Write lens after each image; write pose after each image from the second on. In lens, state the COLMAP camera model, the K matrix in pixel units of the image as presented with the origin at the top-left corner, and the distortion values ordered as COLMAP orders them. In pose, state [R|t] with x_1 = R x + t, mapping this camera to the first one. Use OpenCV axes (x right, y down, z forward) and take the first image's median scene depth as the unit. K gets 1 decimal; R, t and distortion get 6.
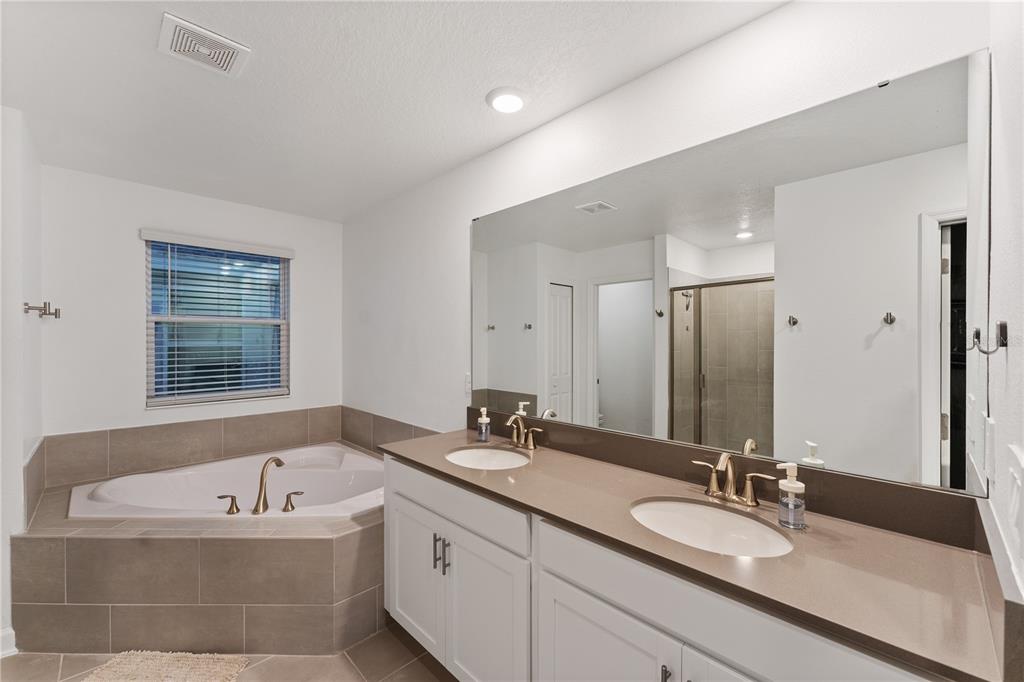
lens RADIAL K [[415.6, 0, 501.1], [0, 415.6, 344.0], [0, 0, 1]] dist [-0.002184, -0.000095]
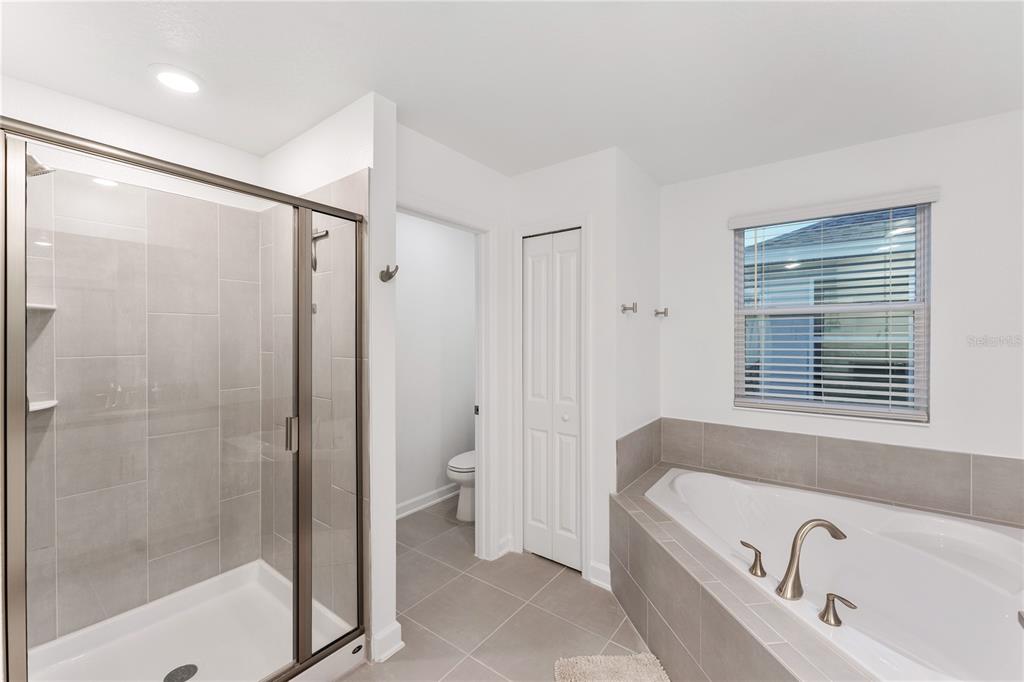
lens RADIAL K [[415.6, 0, 512.1], [0, 415.6, 339.2], [0, 0, 1]] dist [-0.002184, -0.000095]
pose [[0.160201, 0.003706, -0.987077, -0.003101], [-0.006974, 0.999972, 0.002623, 0.000576], [0.987060, 0.006464, 0.160222, 0.341165]]
